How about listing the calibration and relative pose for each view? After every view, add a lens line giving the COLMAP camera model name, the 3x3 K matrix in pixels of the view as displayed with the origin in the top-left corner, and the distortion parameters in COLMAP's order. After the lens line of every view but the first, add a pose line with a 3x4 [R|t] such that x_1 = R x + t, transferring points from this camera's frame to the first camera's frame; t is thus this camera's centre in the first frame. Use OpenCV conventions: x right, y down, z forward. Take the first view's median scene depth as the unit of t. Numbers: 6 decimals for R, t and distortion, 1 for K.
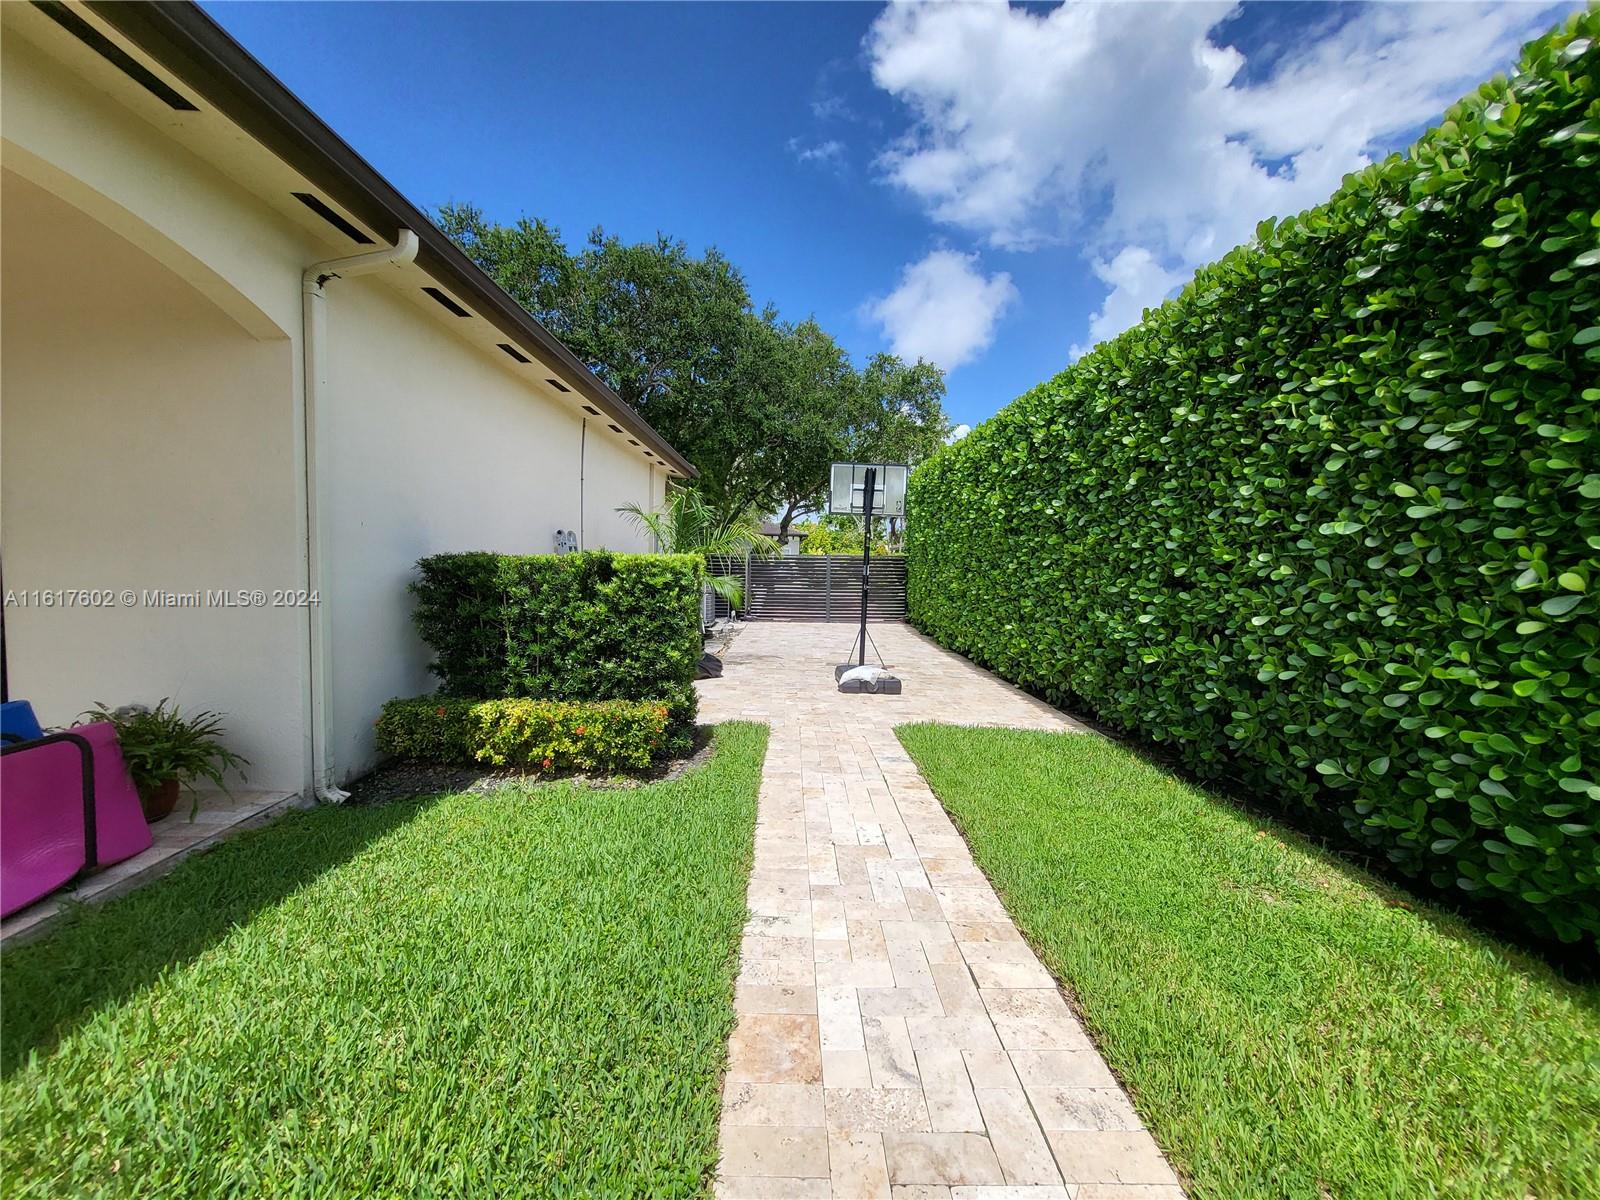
lens RADIAL K [[635.9, 0, 820.4], [0, 635.9, 596.4], [0, 0, 1]] dist [0.000152, -0.000602]
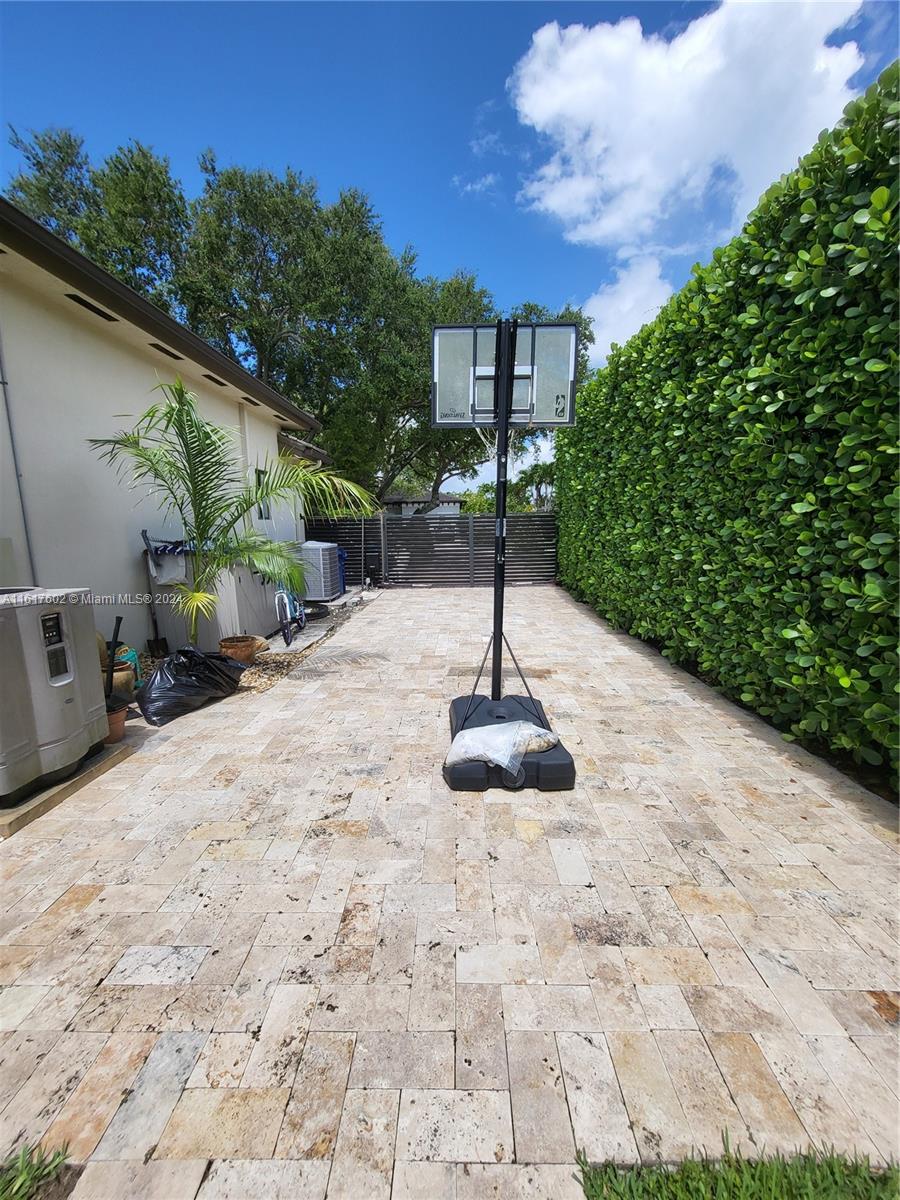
lens RADIAL K [[476.9, 0, 445.9], [0, 476.9, 605.6], [0, 0, 1]] dist [0.000152, -0.000602]
pose [[0.996533, -0.019653, -0.080845, 0.051996], [0.028638, 0.993349, 0.111525, -0.019314], [0.078116, -0.113454, 0.990468, 0.534159]]
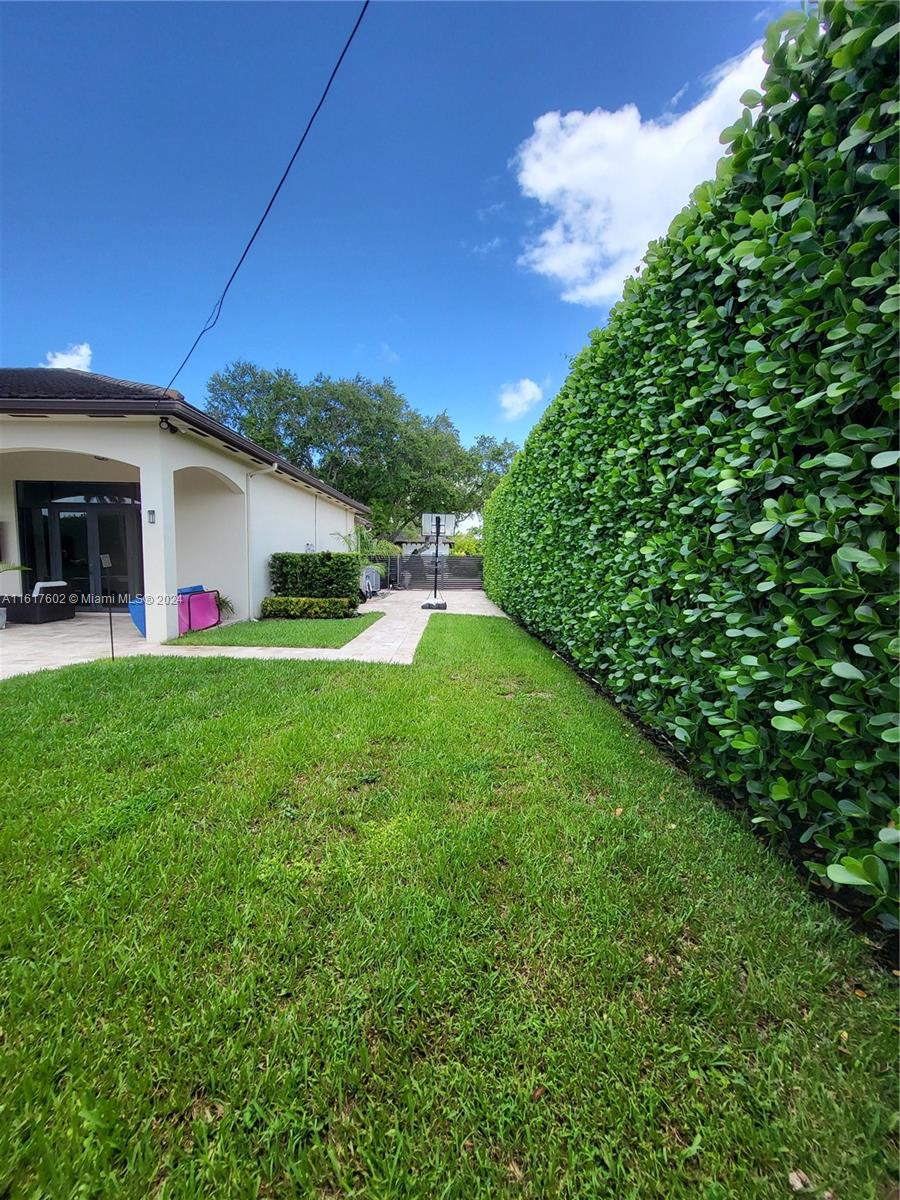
lens RADIAL K [[476.9, 0, 449.2], [0, 476.9, 601.4], [0, 0, 1]] dist [0.000152, -0.000602]
pose [[0.997891, 0.002991, -0.064847, 0.217123], [-0.001160, 0.999600, 0.028250, 0.058062], [0.064905, -0.028116, 0.997495, -0.698736]]
